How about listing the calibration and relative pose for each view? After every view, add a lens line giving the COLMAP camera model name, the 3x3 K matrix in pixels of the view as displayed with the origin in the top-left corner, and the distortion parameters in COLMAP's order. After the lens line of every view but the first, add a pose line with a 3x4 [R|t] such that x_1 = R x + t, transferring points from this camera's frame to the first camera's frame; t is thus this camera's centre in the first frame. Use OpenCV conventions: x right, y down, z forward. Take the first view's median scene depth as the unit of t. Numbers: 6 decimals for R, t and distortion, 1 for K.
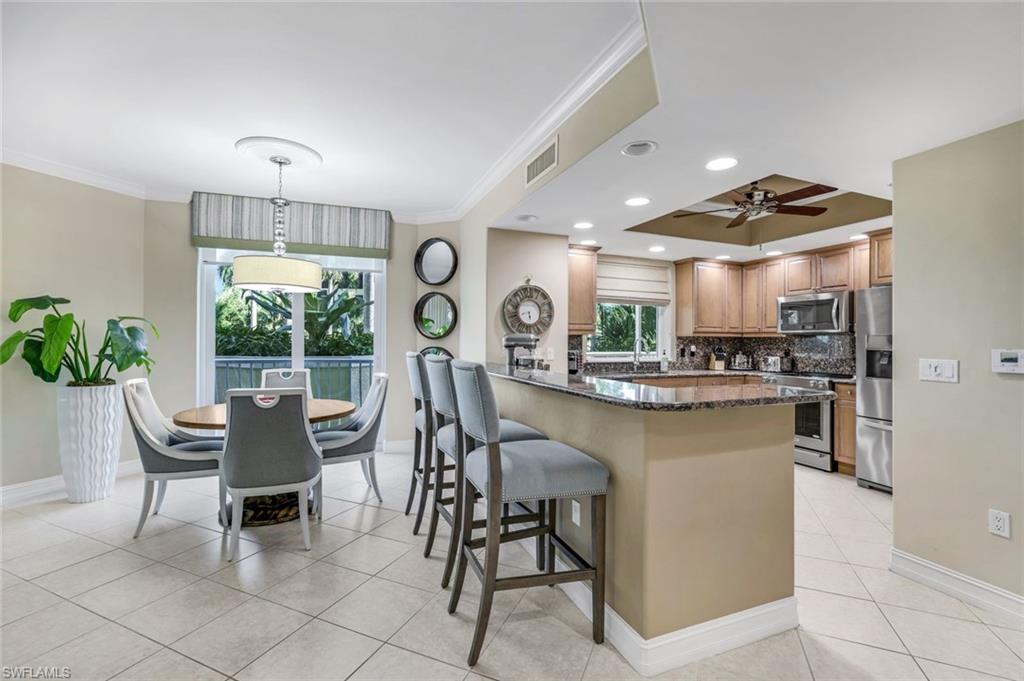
lens RADIAL K [[449.7, 0, 512.2], [0, 449.7, 335.3], [0, 0, 1]] dist [-0.024965, -0.000253]
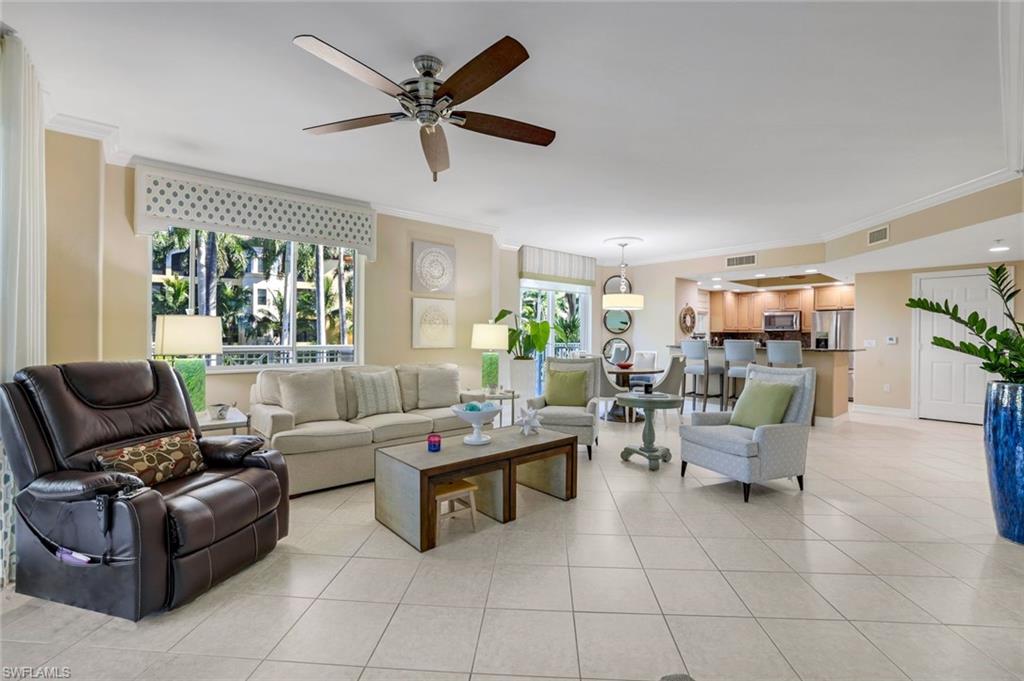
lens RADIAL K [[449.0, 0, 510.3], [0, 449.0, 340.9], [0, 0, 1]] dist [-0.044670, 0.016454]
pose [[0.945323, -0.005559, 0.326087, -1.110680], [-0.002529, 0.999700, 0.024376, -0.004402], [-0.326125, -0.023868, 0.945025, -0.496702]]
